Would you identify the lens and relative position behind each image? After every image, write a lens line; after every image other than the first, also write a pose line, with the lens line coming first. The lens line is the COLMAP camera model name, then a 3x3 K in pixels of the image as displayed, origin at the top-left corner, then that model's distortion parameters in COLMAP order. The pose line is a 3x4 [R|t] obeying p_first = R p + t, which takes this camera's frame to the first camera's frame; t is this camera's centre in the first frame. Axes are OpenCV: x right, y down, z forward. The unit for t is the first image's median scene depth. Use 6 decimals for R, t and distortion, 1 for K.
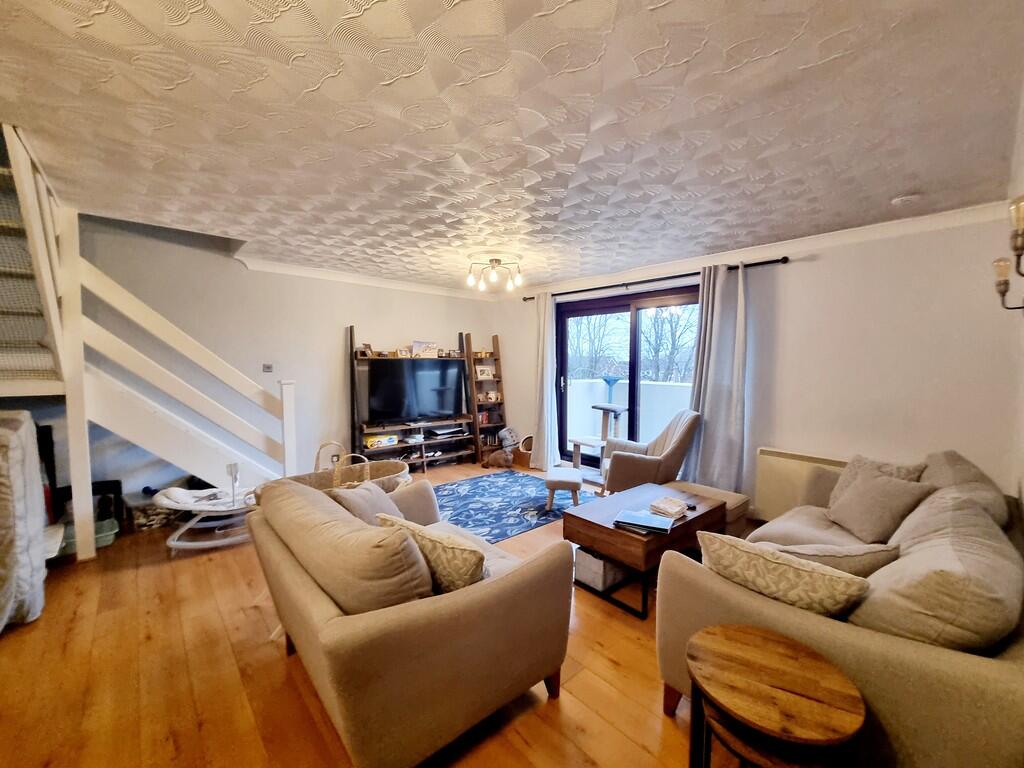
lens RADIAL K [[420.7, 0, 513.1], [0, 420.7, 386.8], [0, 0, 1]] dist [-0.000763, -0.000208]
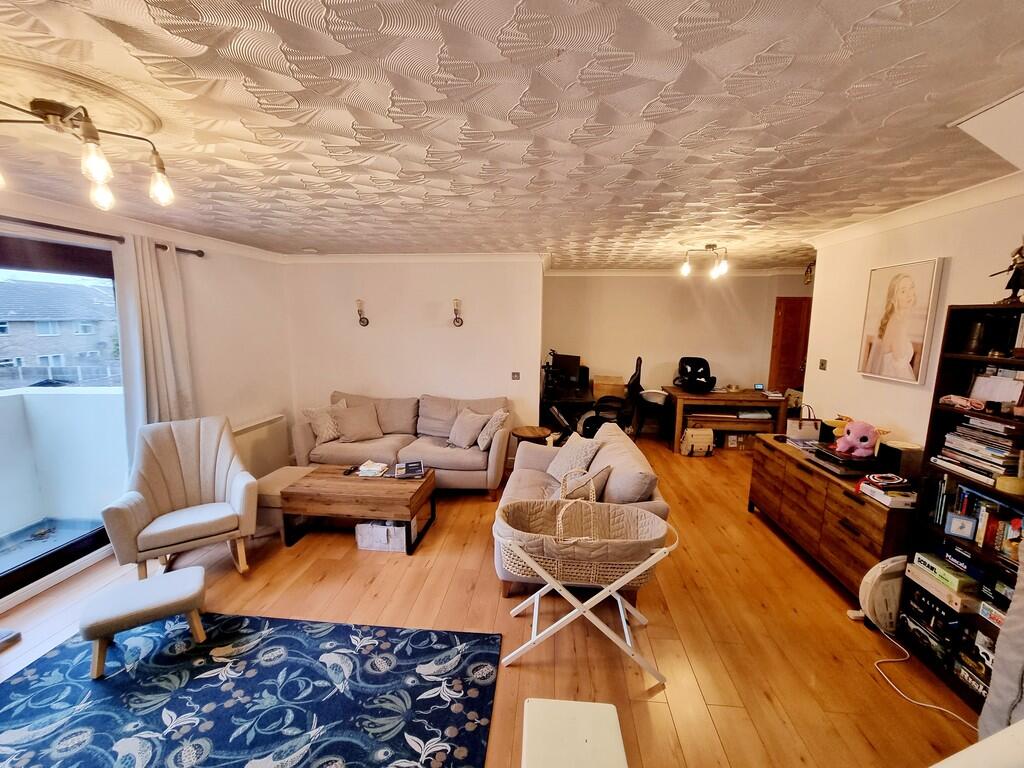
lens RADIAL K [[420.7, 0, 509.2], [0, 420.7, 383.5], [0, 0, 1]] dist [-0.000763, -0.000208]
pose [[-0.664788, -0.122101, 0.736986, -0.591996], [0.039203, 0.979490, 0.197641, -0.148333], [-0.746003, 0.160281, -0.646367, 1.046529]]
